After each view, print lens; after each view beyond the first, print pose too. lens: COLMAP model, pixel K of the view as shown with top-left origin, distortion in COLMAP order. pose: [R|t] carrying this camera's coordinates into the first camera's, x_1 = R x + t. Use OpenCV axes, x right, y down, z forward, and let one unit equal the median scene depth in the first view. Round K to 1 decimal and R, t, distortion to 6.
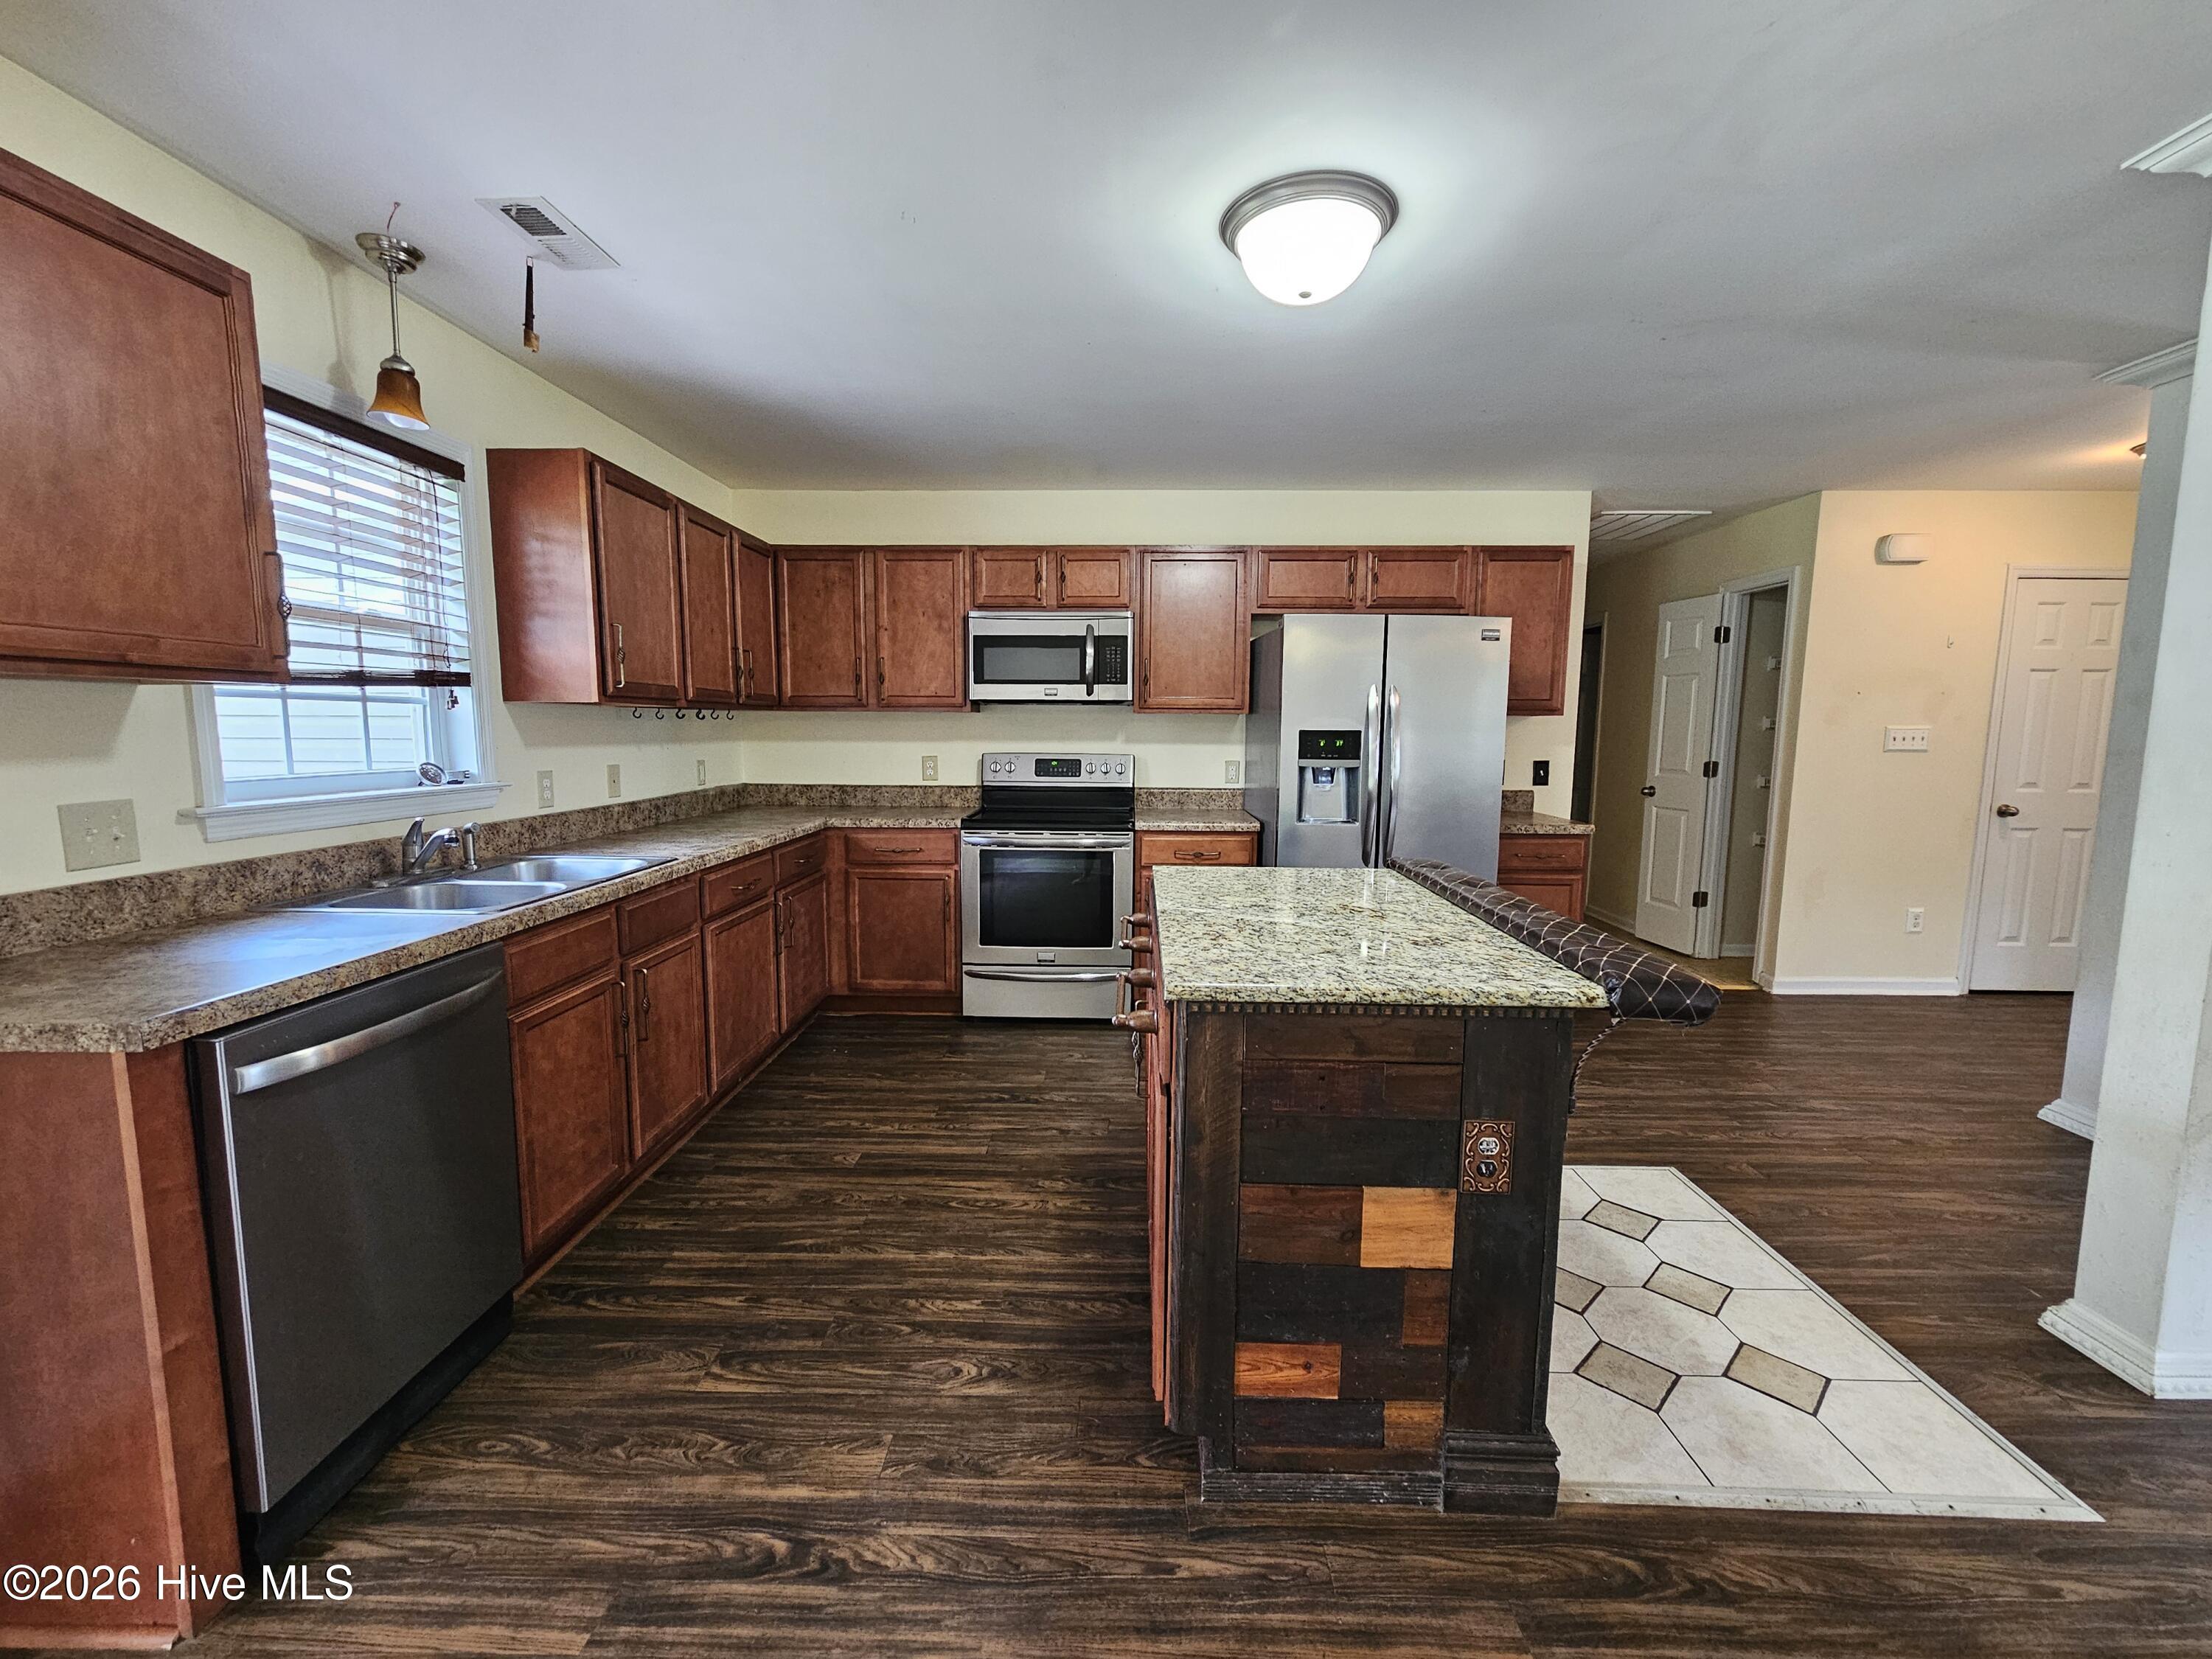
lens RADIAL K [[895.0, 0, 1105.5], [0, 895.0, 842.3], [0, 0, 1]] dist [-0.006683, -0.000357]
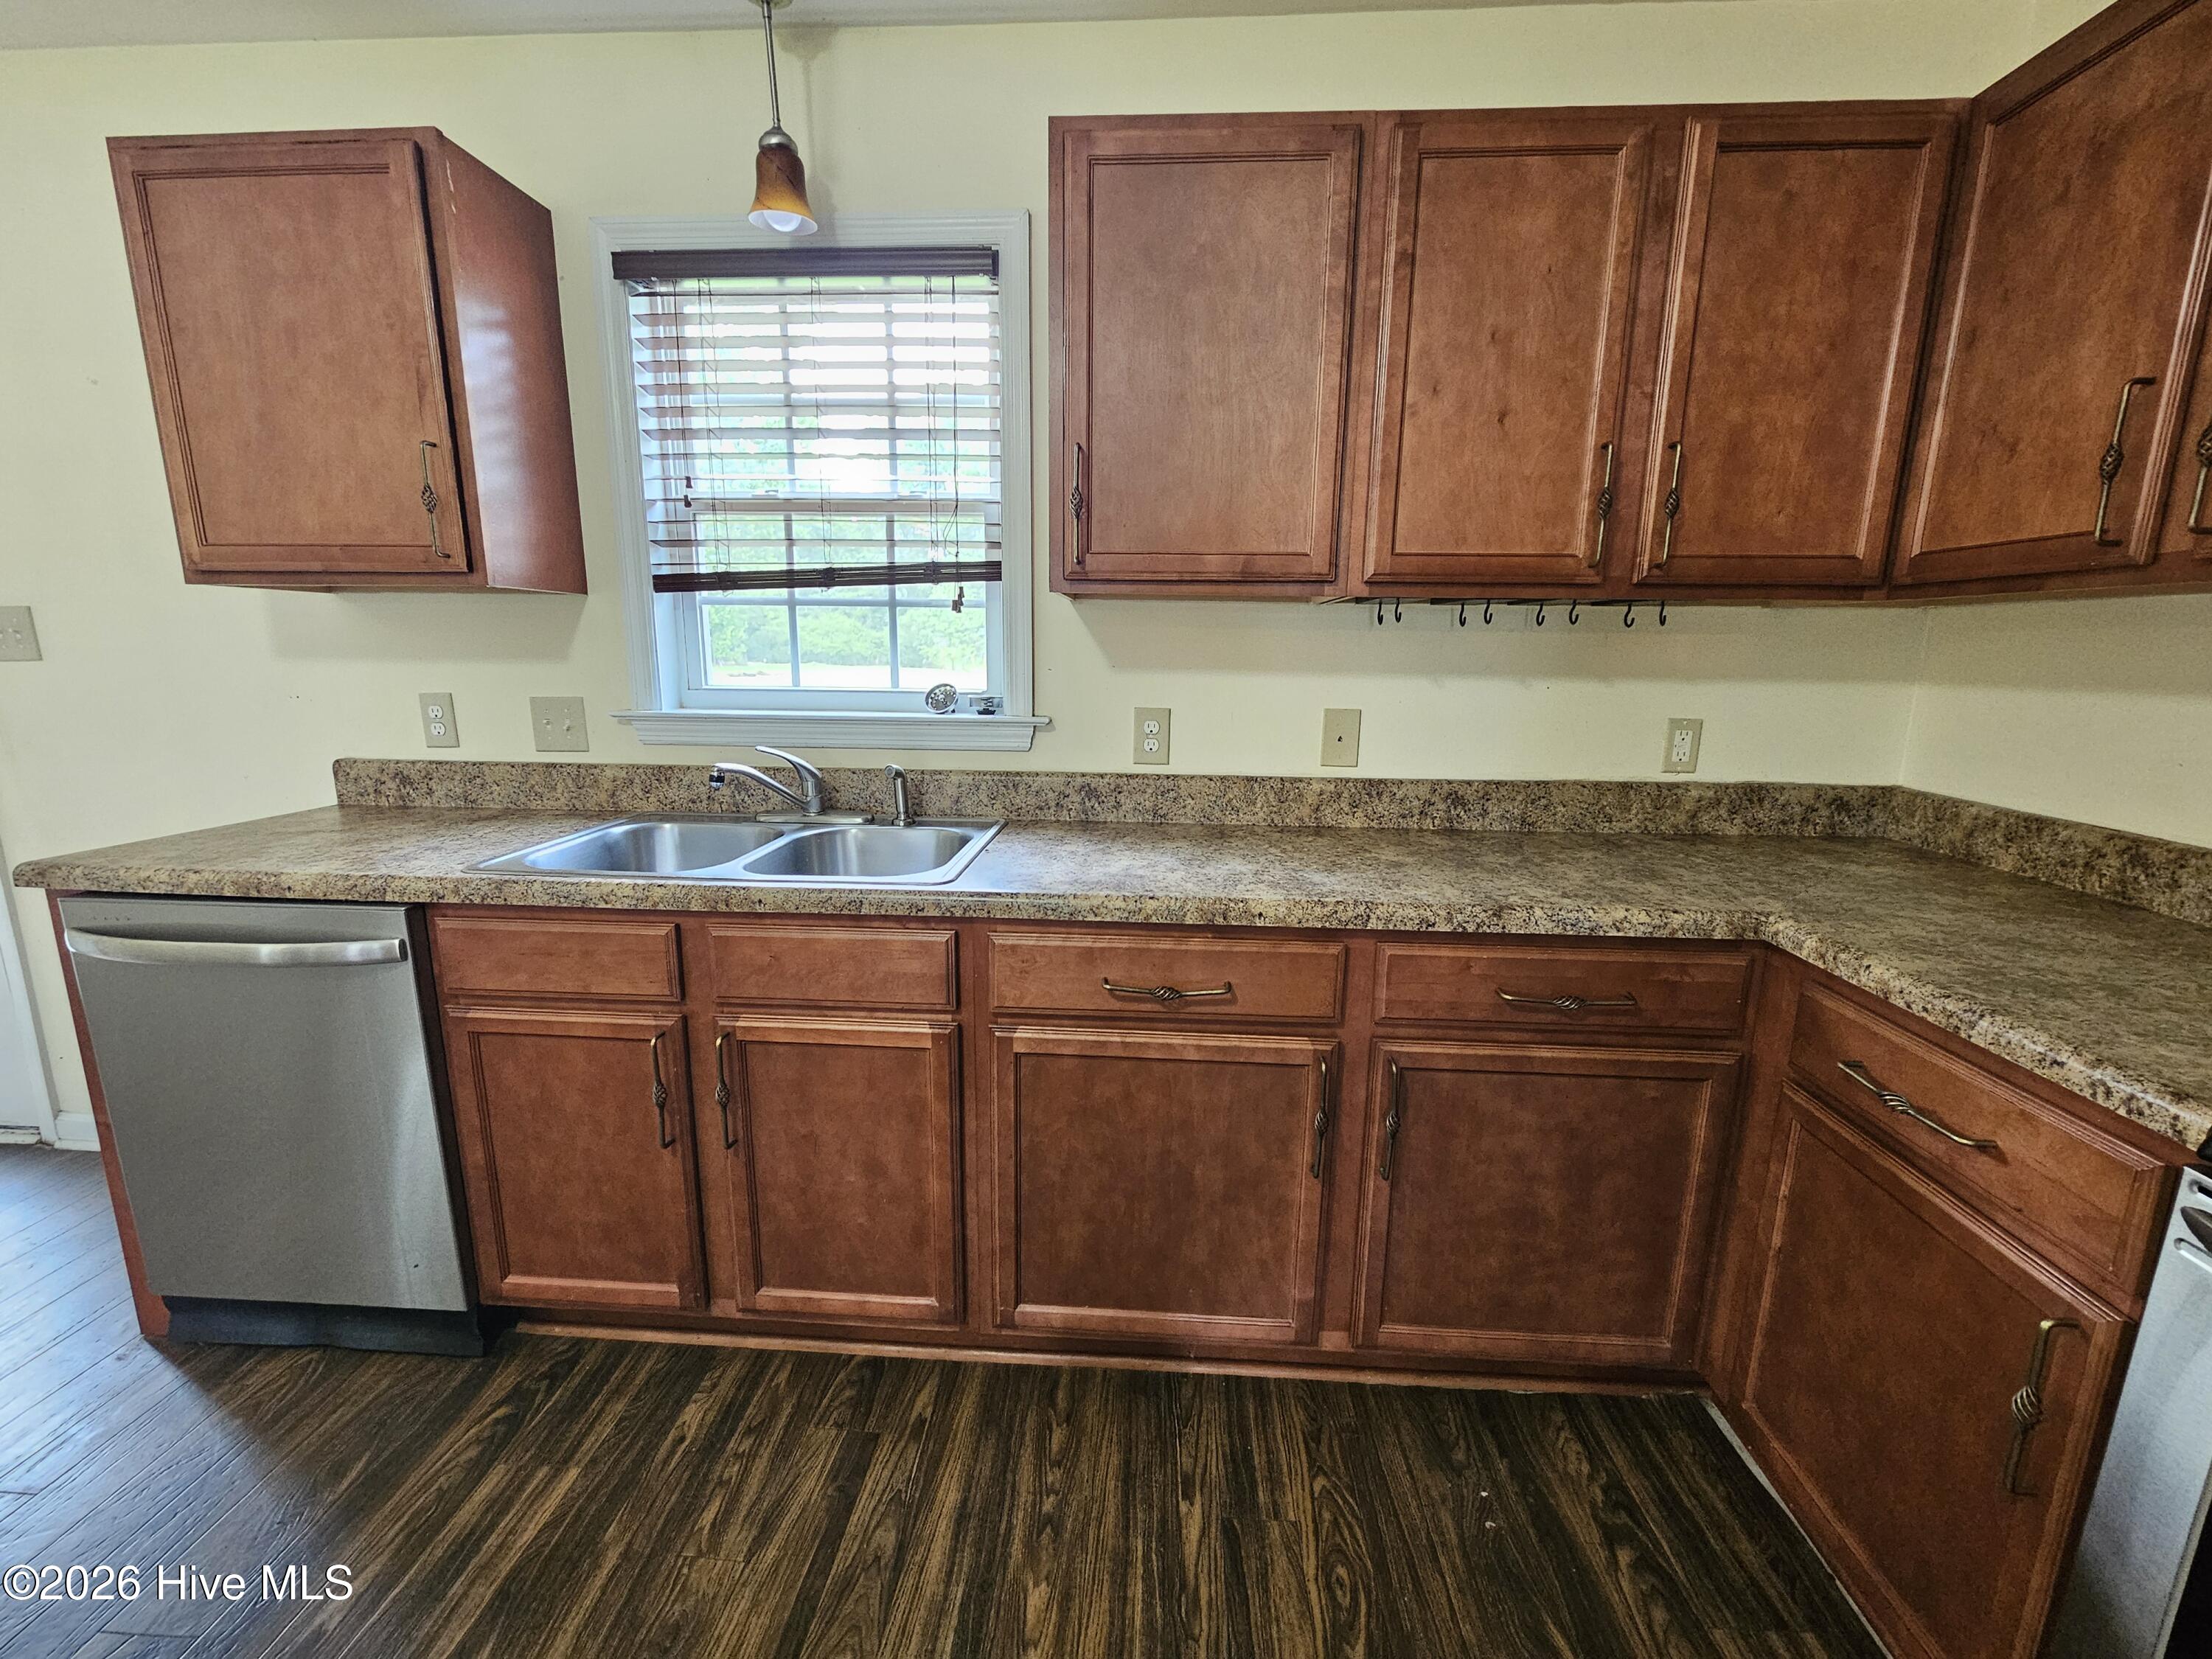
lens RADIAL K [[895.0, 0, 1119.5], [0, 895.0, 820.9], [0, 0, 1]] dist [-0.006683, -0.000357]
pose [[-0.035376, 0.197791, -0.979606, 0.025918], [-0.136223, 0.970116, 0.200794, -0.133511], [0.990046, 0.140548, -0.007376, 1.041812]]
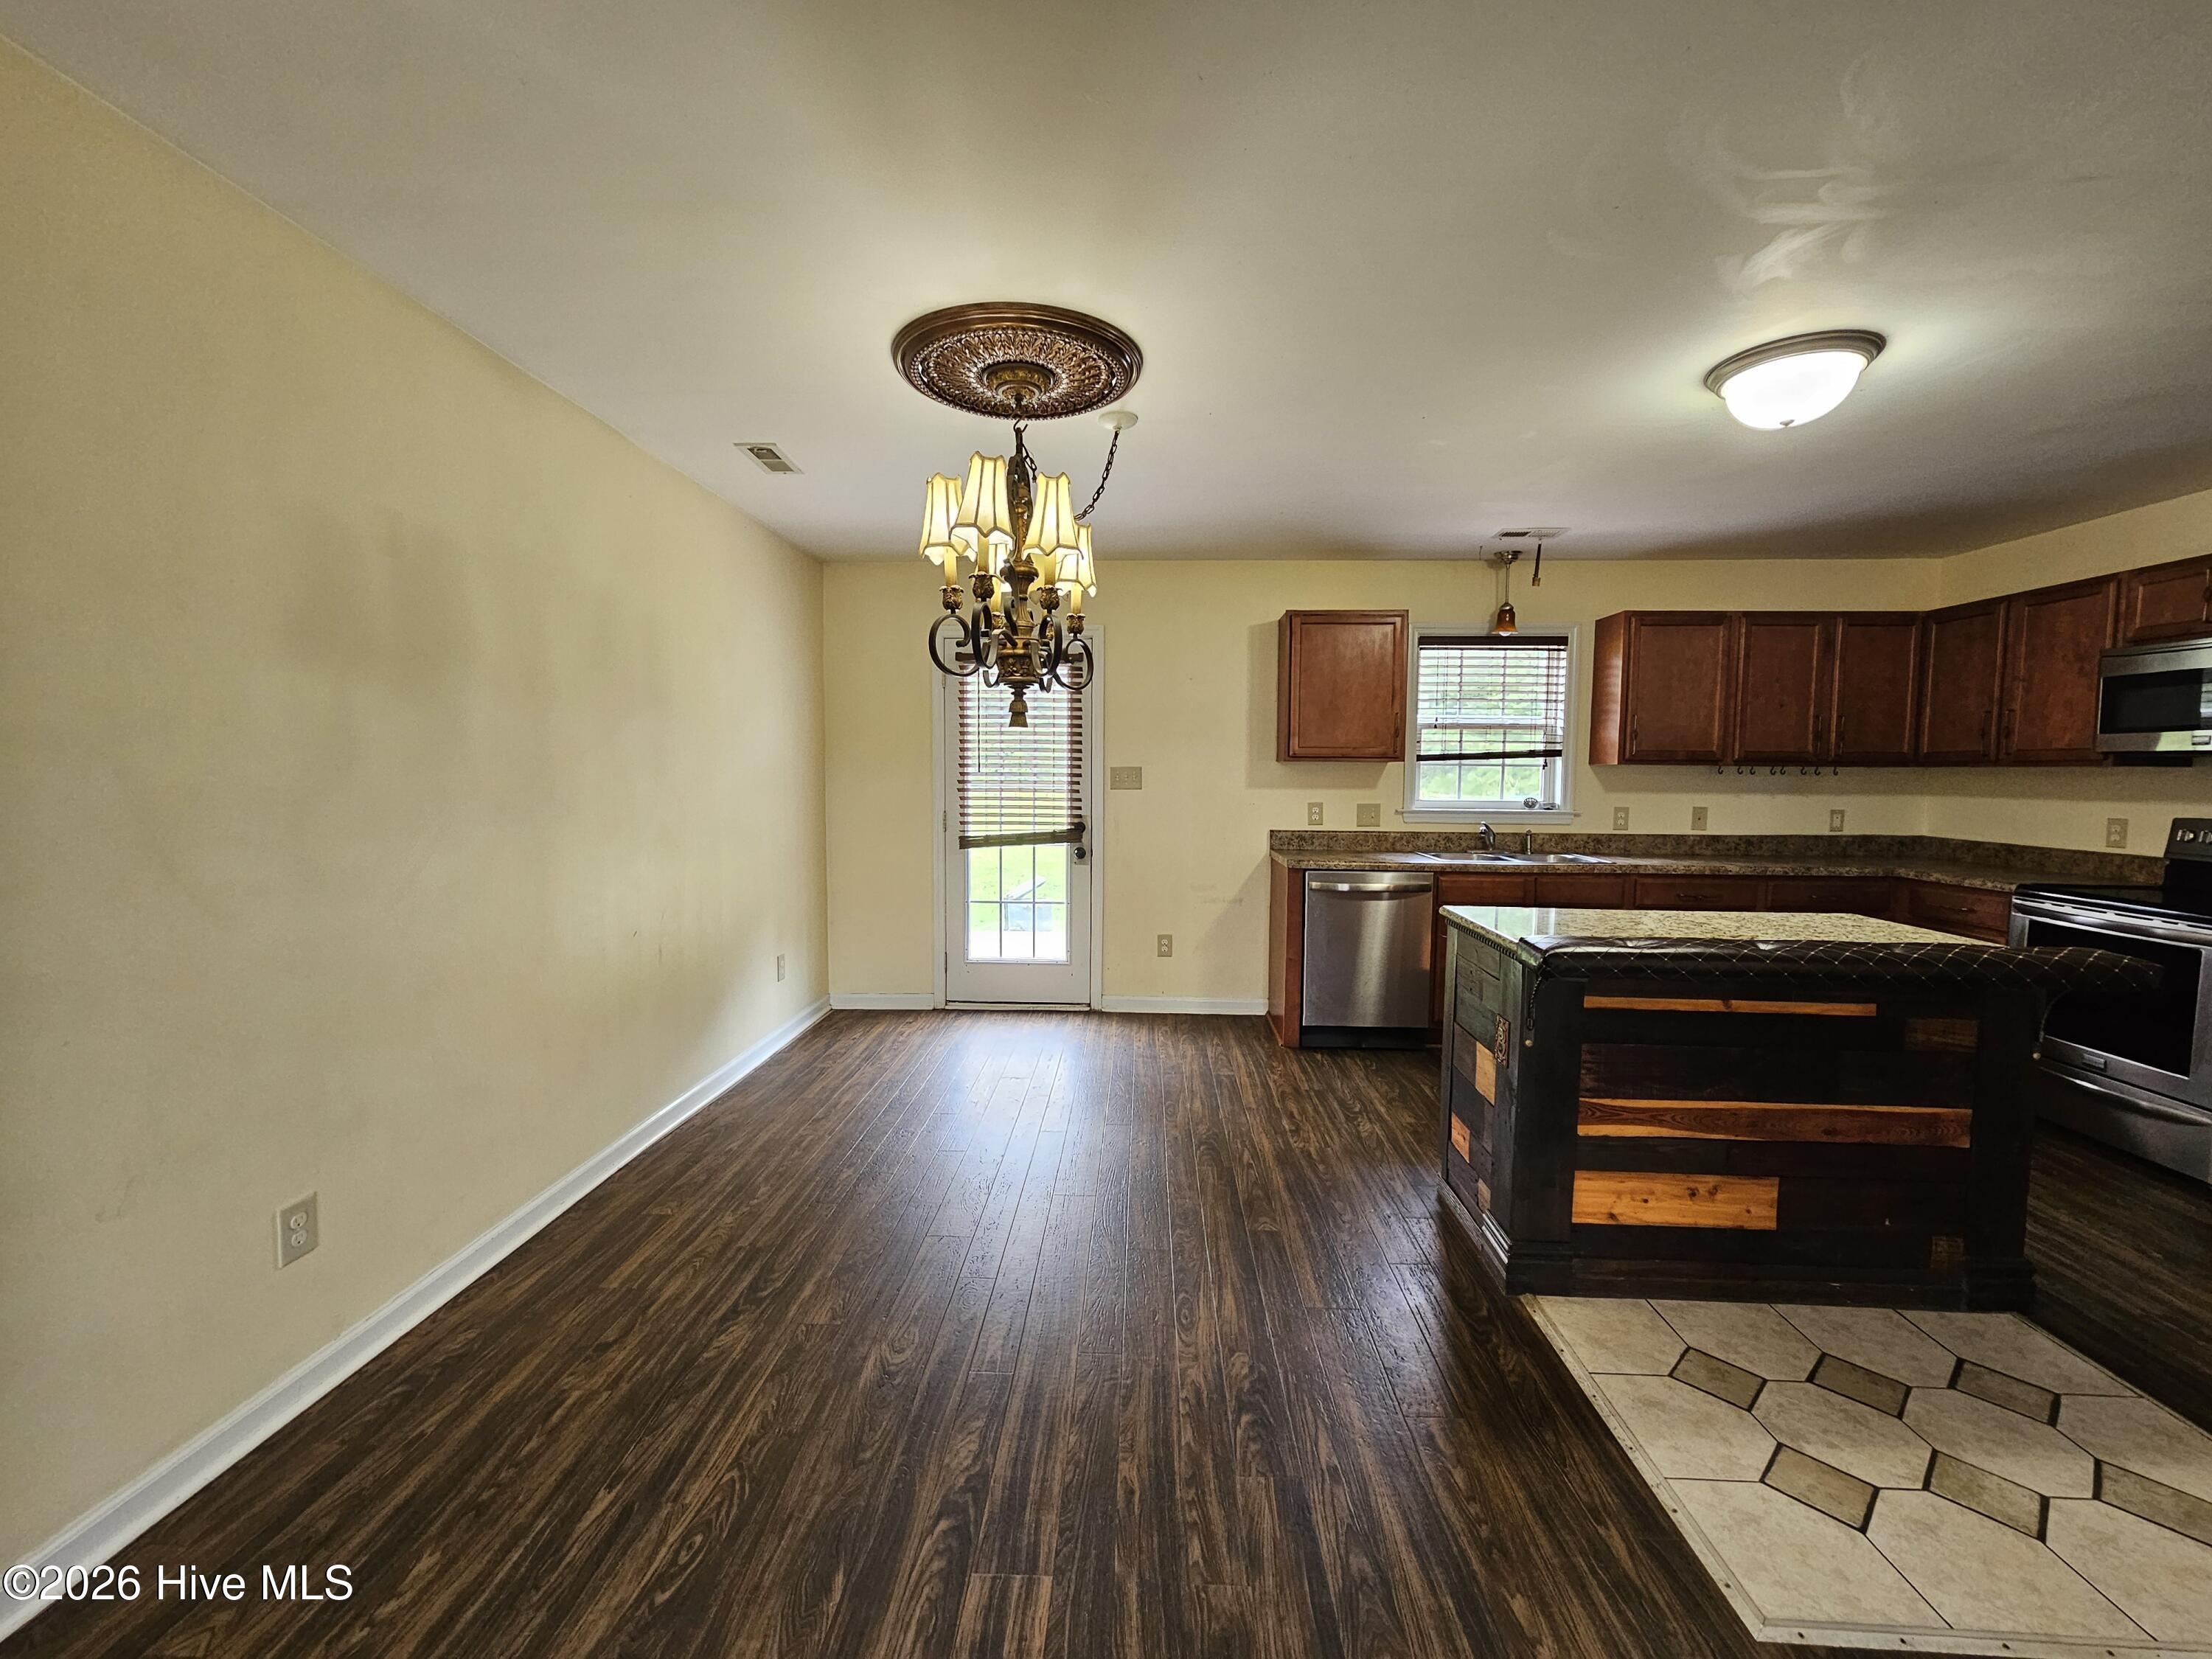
lens RADIAL K [[895.0, 0, 1106.0], [0, 895.0, 831.3], [0, 0, 1]] dist [-0.006683, -0.000357]
pose [[-0.015552, 0.065430, -0.997736, 1.025280], [-0.133094, 0.988841, 0.066922, -0.022733], [0.990981, 0.133834, -0.006670, 0.111683]]
